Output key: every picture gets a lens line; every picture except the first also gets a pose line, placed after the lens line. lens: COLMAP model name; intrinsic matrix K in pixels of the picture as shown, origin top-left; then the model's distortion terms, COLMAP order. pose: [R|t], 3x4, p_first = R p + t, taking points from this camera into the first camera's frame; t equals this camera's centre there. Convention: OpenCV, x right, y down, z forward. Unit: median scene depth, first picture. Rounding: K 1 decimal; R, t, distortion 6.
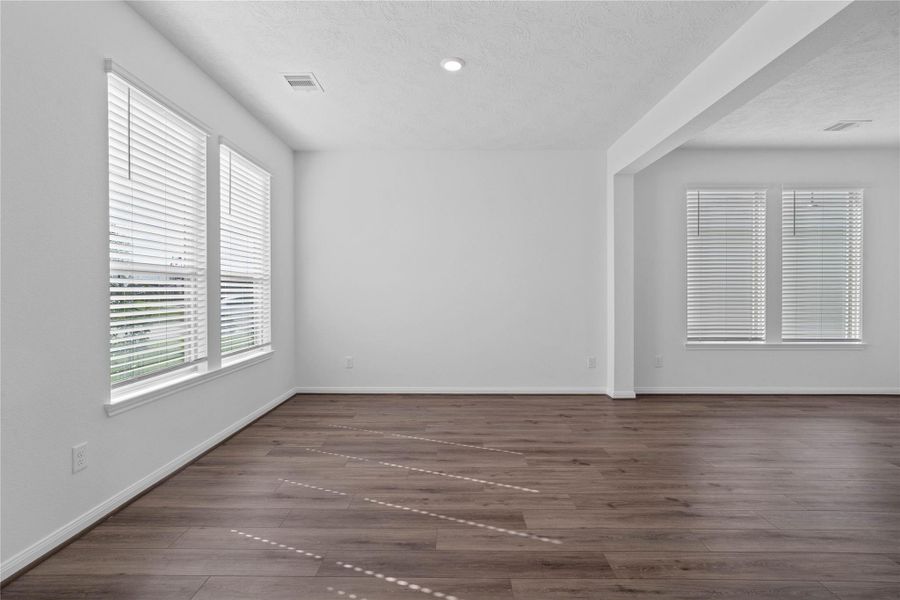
lens RADIAL K [[422.2, 0, 443.8], [0, 422.2, 295.9], [0, 0, 1]] dist [0.000762, 0.000415]
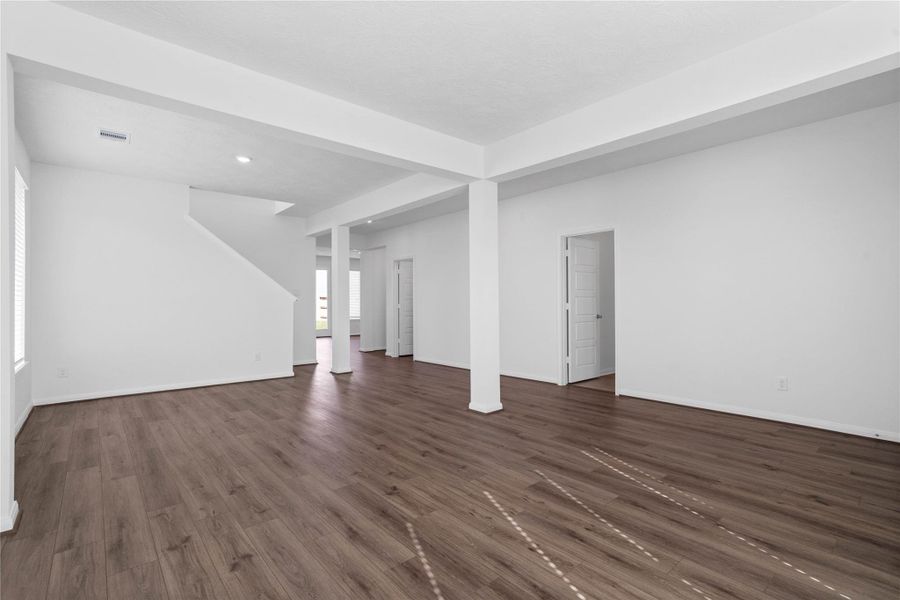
lens RADIAL K [[422.2, 0, 447.9], [0, 422.2, 299.7], [0, 0, 1]] dist [0.000762, 0.000415]
pose [[-0.663363, 0.006830, 0.748266, -0.505486], [0.009609, 0.999954, -0.000608, -0.016043], [-0.748236, 0.006787, -0.663398, 1.753458]]
